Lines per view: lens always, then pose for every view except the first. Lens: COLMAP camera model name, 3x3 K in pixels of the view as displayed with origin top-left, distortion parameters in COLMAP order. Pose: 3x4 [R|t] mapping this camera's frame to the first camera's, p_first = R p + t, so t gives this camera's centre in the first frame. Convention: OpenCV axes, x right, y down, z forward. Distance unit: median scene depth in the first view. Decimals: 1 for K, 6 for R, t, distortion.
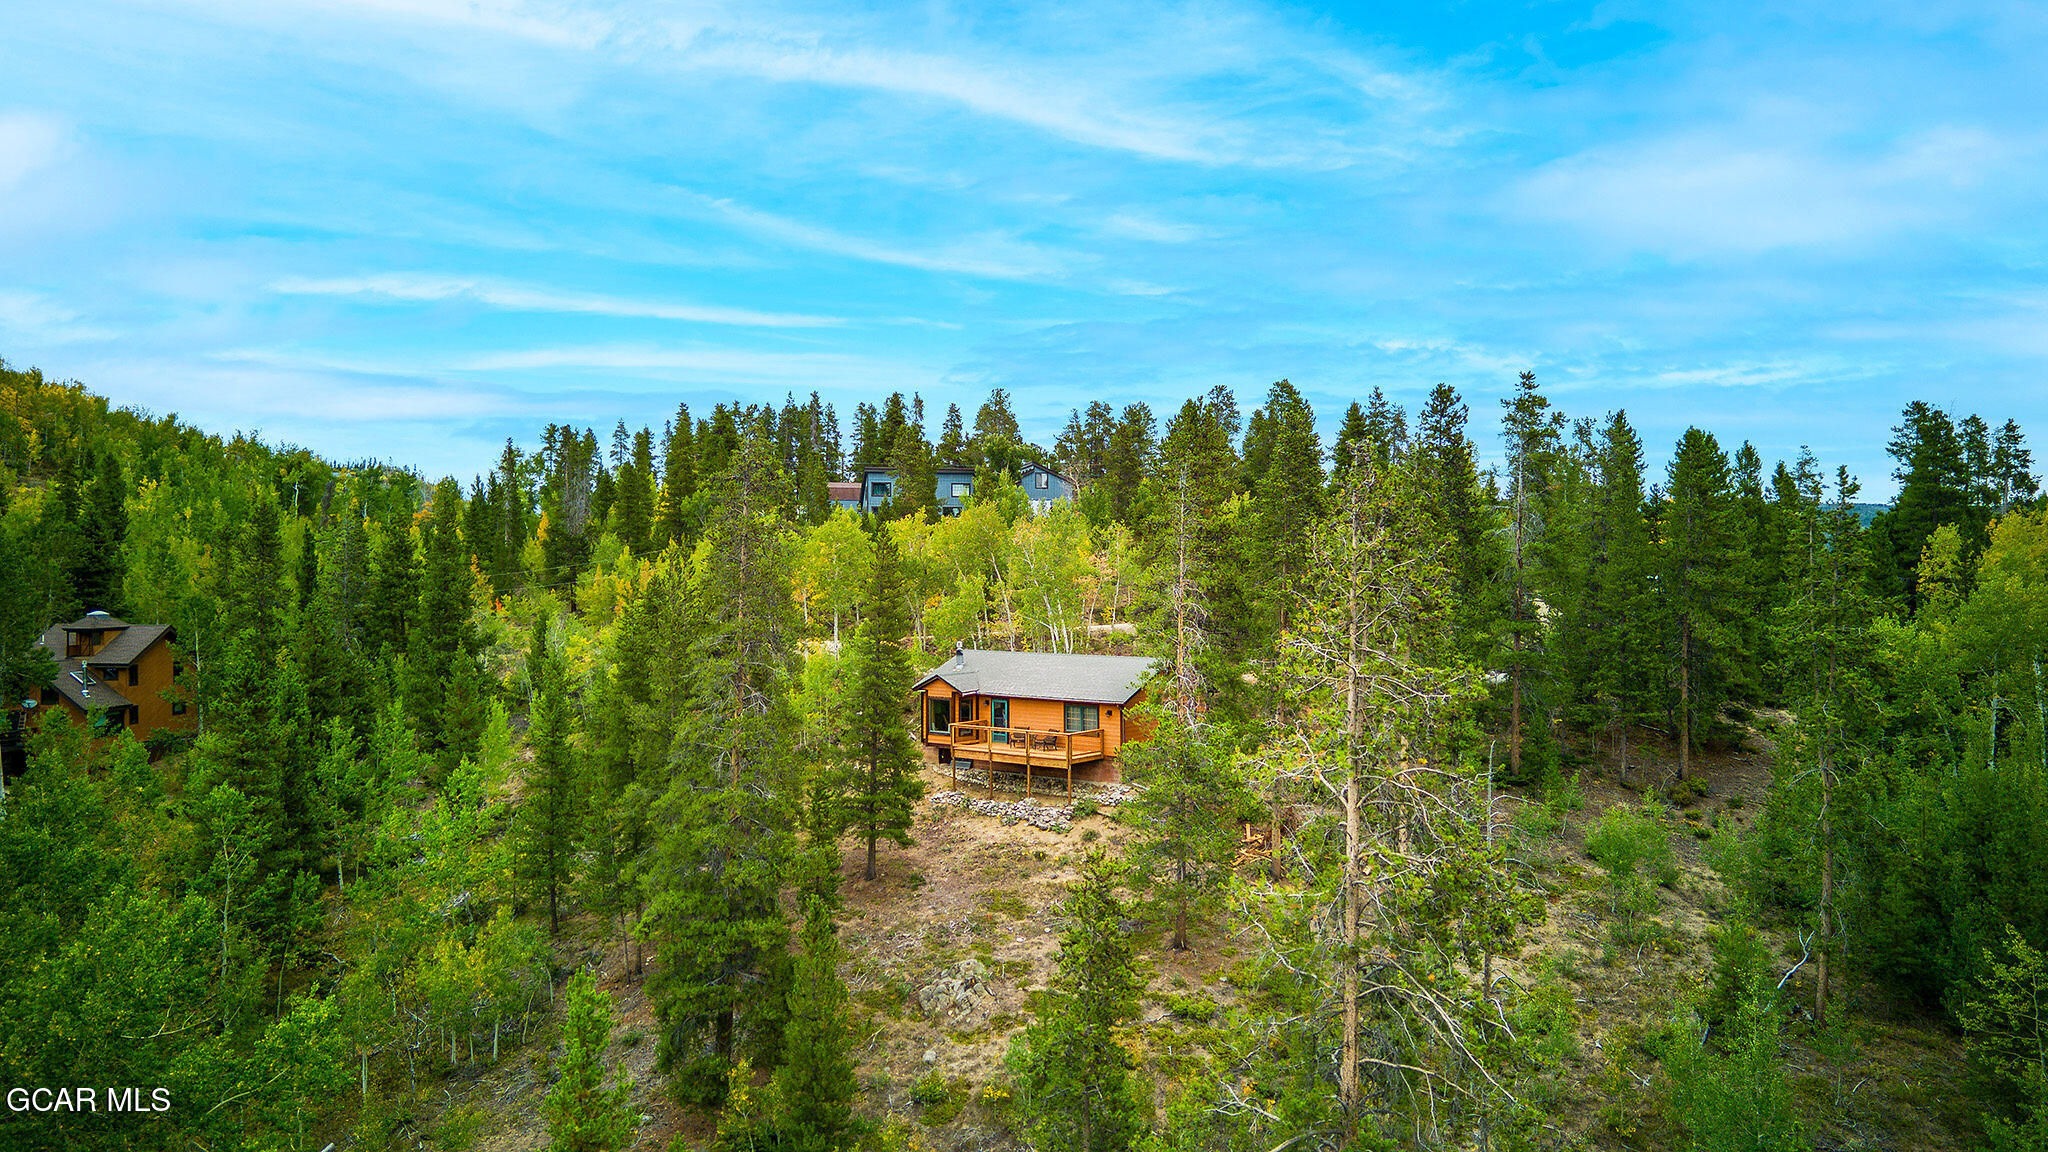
lens RADIAL K [[1440.2, 0, 1027.3], [0, 1440.2, 569.7], [0, 0, 1]] dist [0.056459, -0.039191]
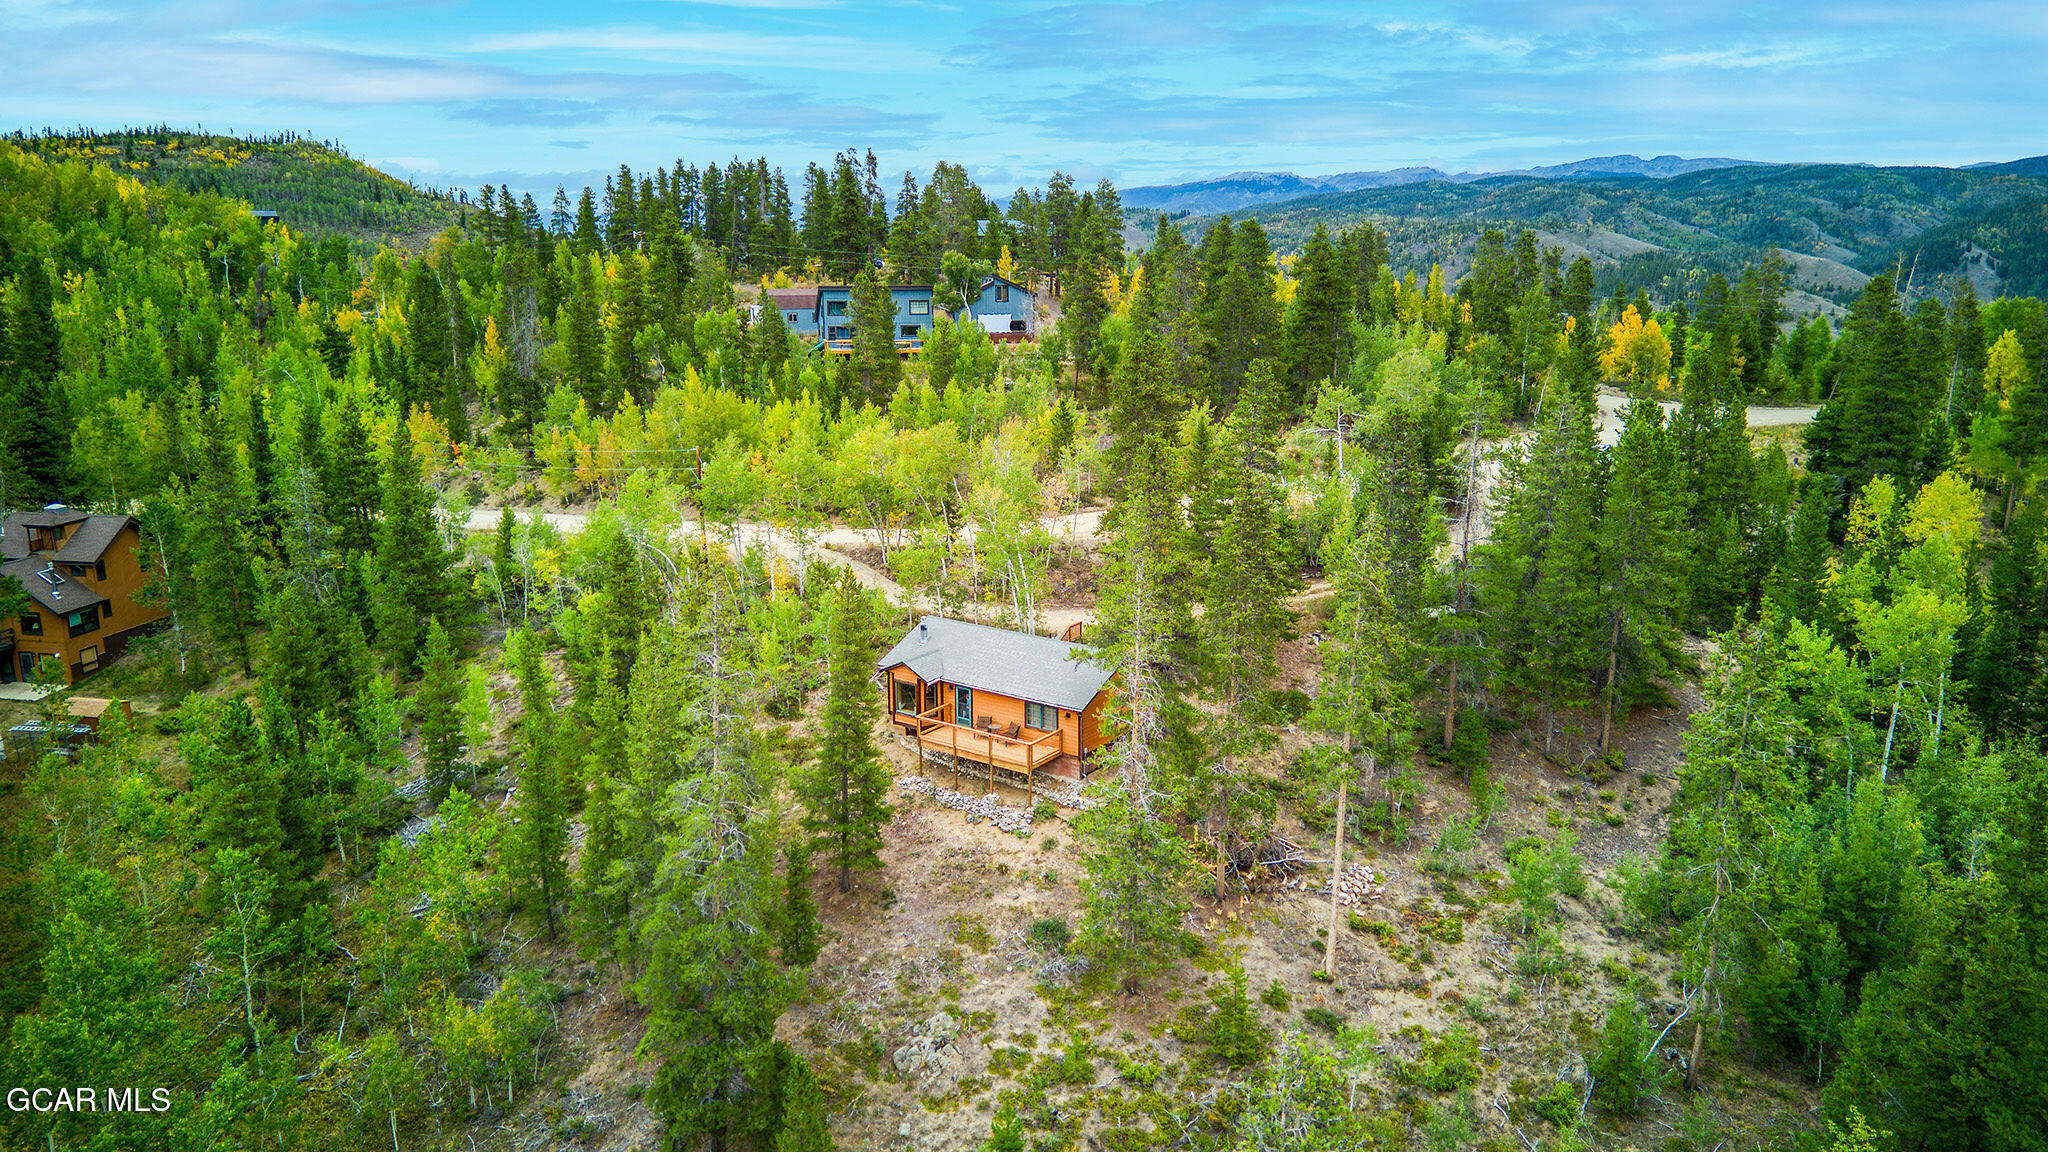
lens RADIAL K [[1440.2, 0, 1026.4], [0, 1440.2, 569.7], [0, 0, 1]] dist [0.056459, -0.039191]
pose [[0.999634, -0.006998, 0.026137, 0.000123], [0.000902, 0.974064, 0.226272, -0.249745], [-0.027042, -0.226166, 0.973713, 0.001679]]
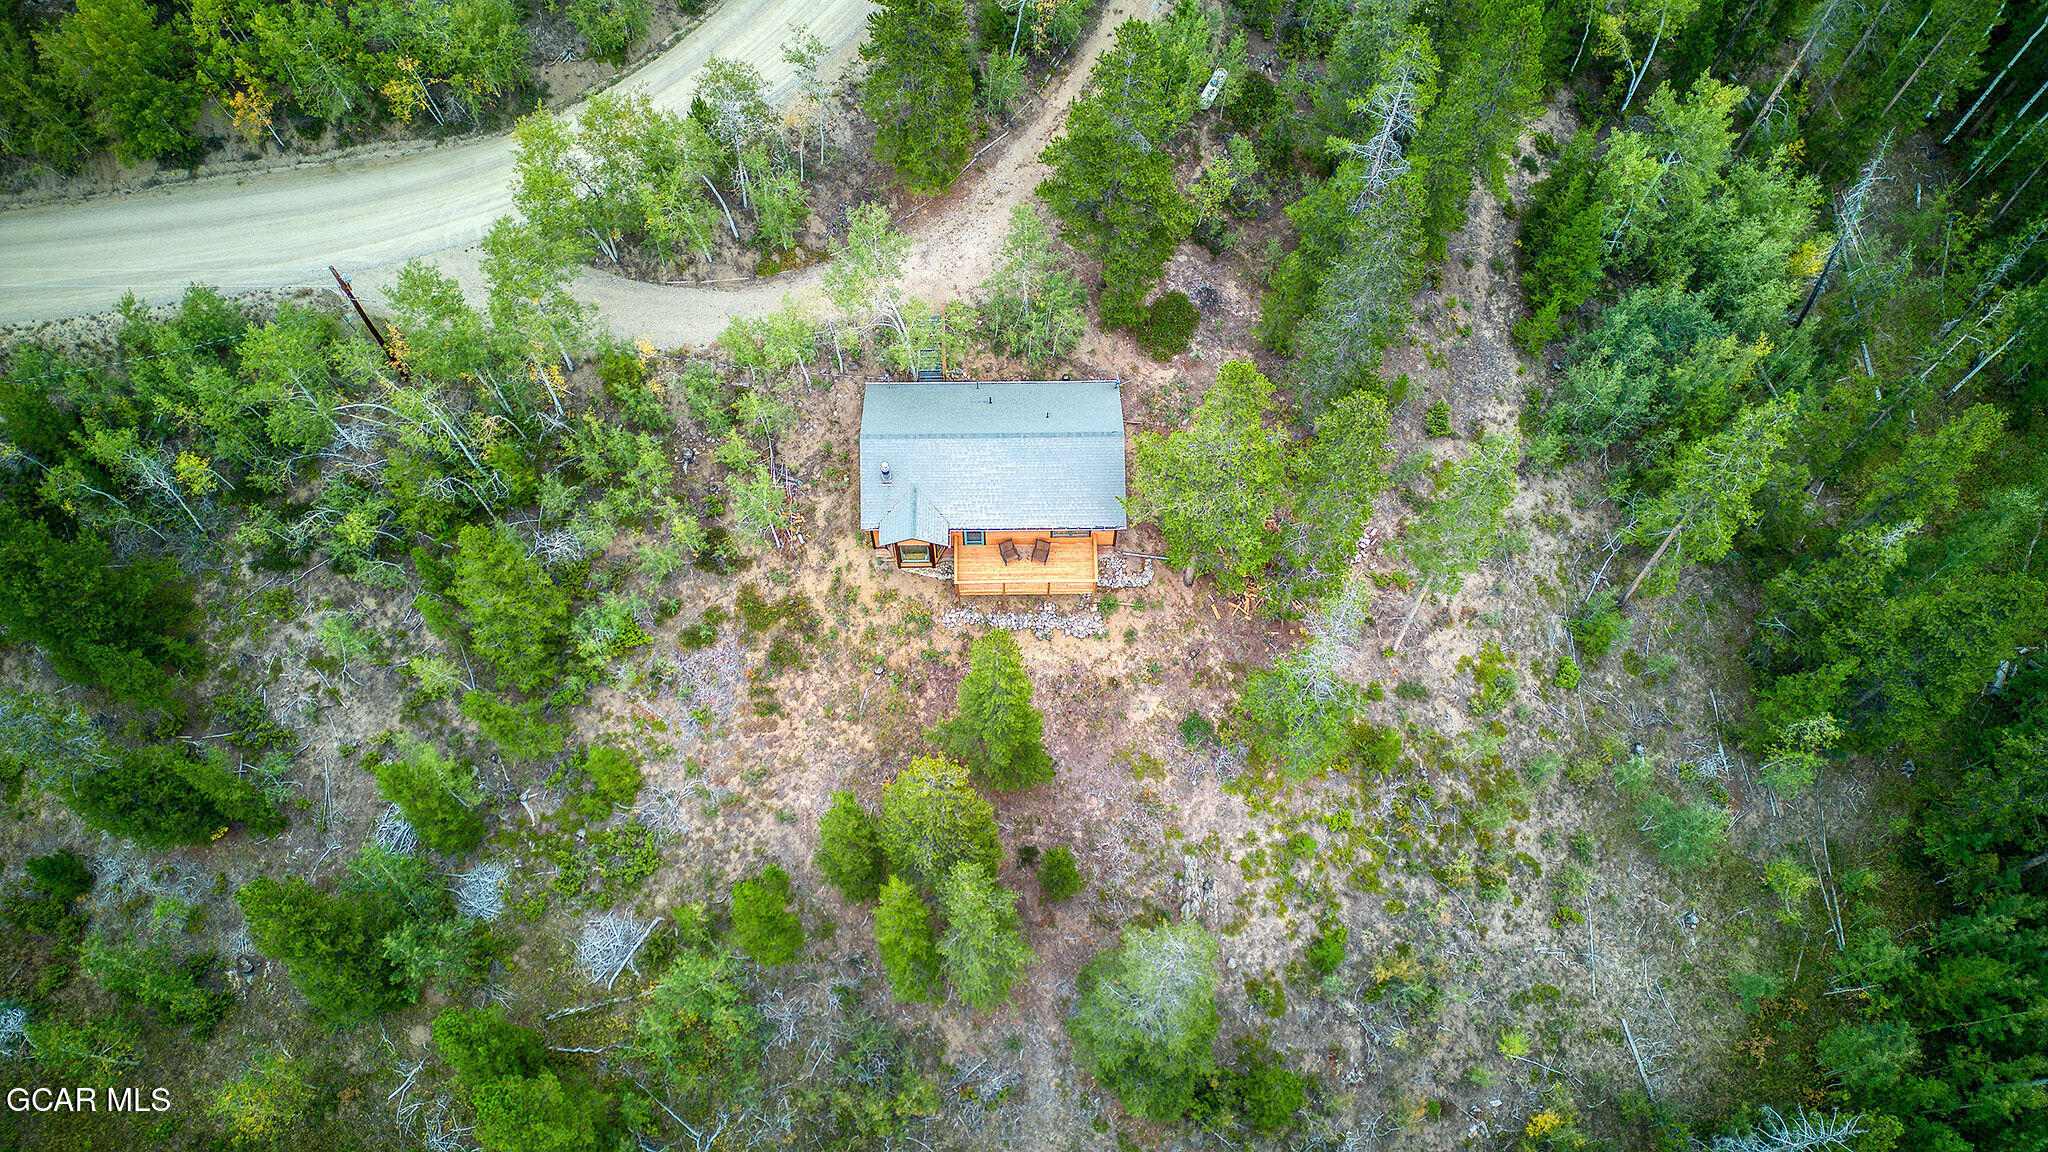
lens RADIAL K [[1440.2, 0, 1021.5], [0, 1440.2, 568.0], [0, 0, 1]] dist [0.056459, -0.039191]
pose [[0.786940, -0.550504, 0.278694, -0.317878], [0.000966, 0.452769, 0.891627, -0.874925], [-0.617029, -0.701388, 0.356834, 0.650902]]
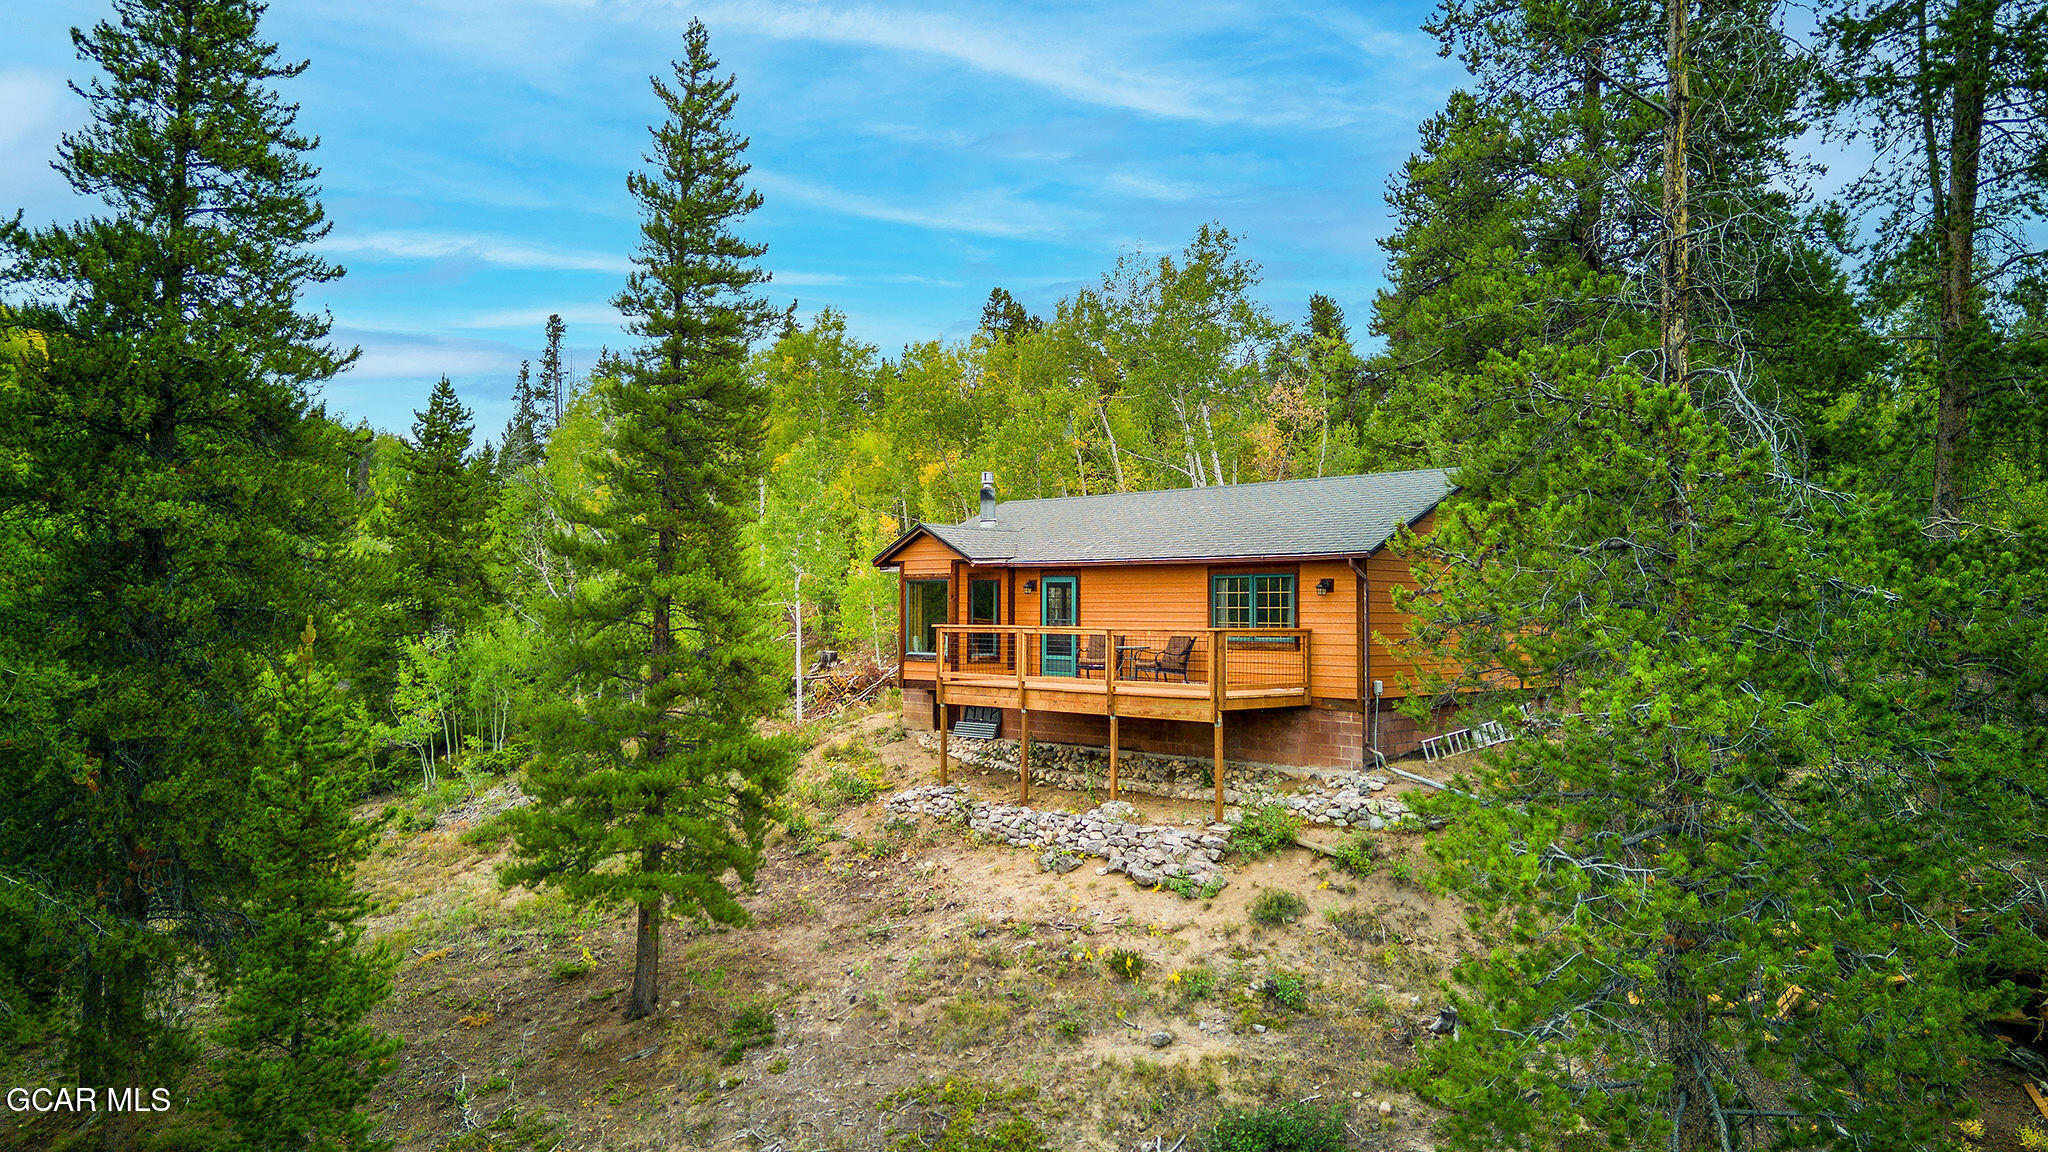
lens RADIAL K [[1440.2, 0, 1022.4], [0, 1440.2, 572.6], [0, 0, 1]] dist [0.056459, -0.039191]
pose [[0.992070, 0.002623, -0.125661, 0.025811], [-0.006116, 0.999605, -0.027416, 0.110535], [0.125539, 0.027967, 0.991694, 0.628569]]
